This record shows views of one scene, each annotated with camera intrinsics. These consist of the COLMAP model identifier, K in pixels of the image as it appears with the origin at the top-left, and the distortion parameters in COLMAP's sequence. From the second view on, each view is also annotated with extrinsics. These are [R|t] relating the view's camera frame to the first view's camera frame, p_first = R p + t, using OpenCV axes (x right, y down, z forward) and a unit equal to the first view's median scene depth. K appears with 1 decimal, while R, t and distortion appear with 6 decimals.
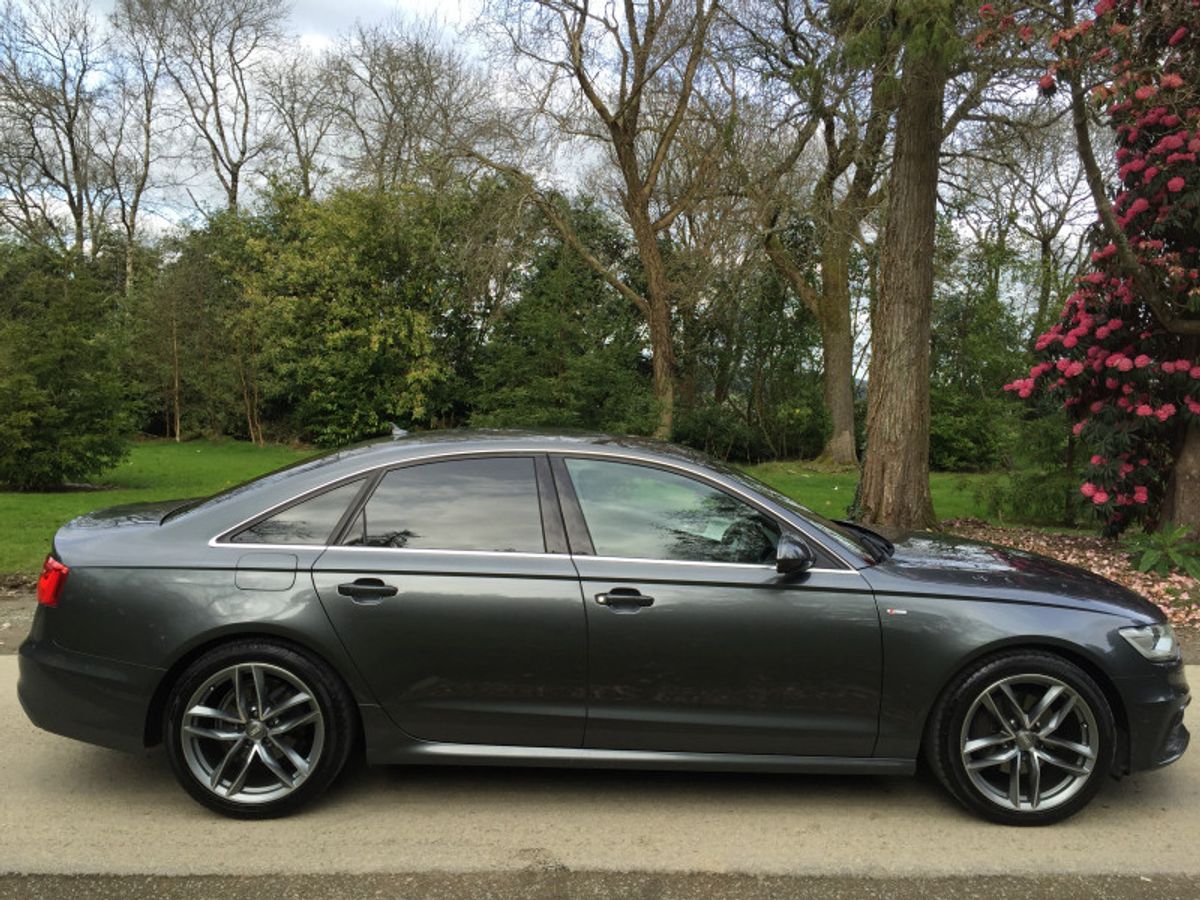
lens RADIAL K [[1026.3, 0, 599.3], [0, 1026.3, 444.3], [0, 0, 1]] dist [0.057999, -0.070589]
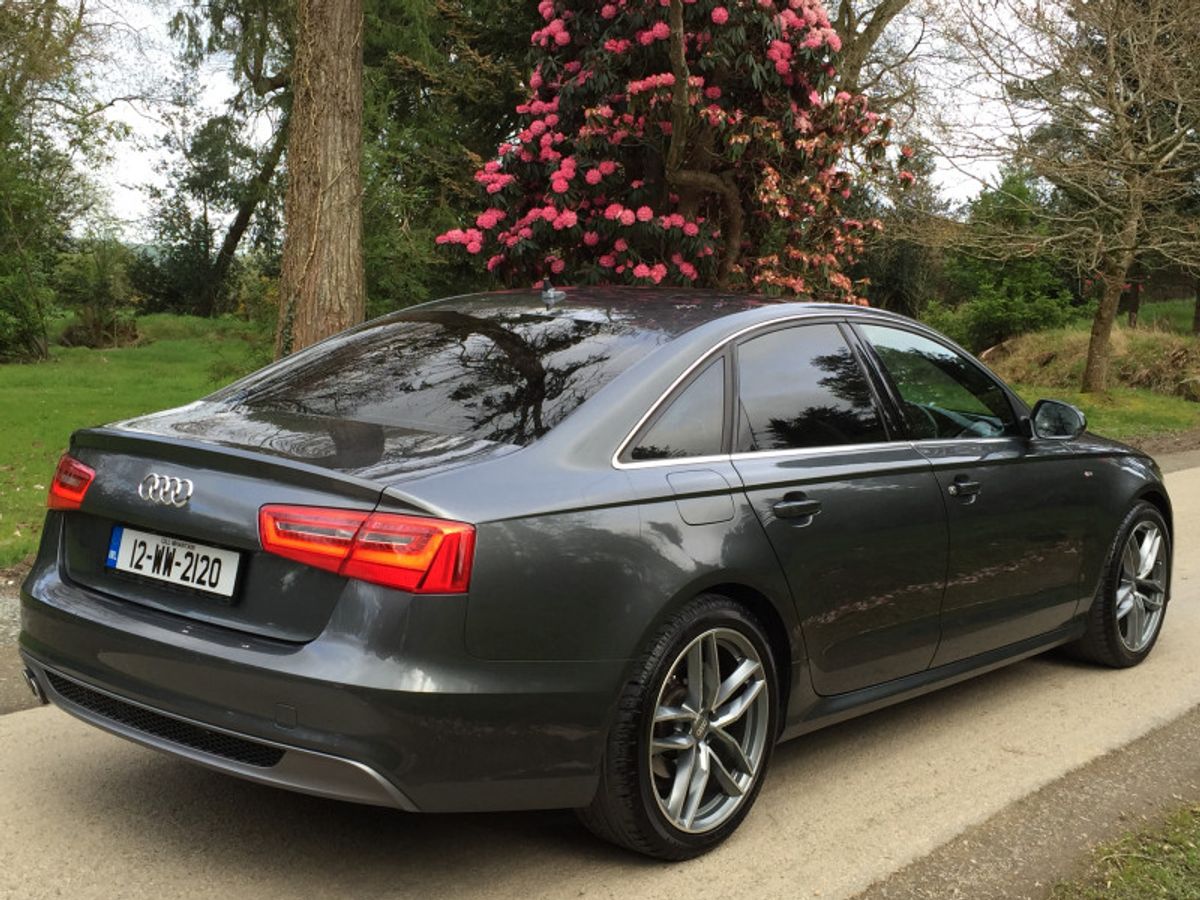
lens RADIAL K [[1549.3, 0, 606.3], [0, 1549.3, 442.0], [0, 0, 1]] dist [0.112258, 0.000000]
pose [[0.659656, -0.075641, 0.747752, -0.129414], [0.017780, 0.996215, 0.085089, -0.000252], [-0.751358, -0.042835, 0.658503, 0.042395]]
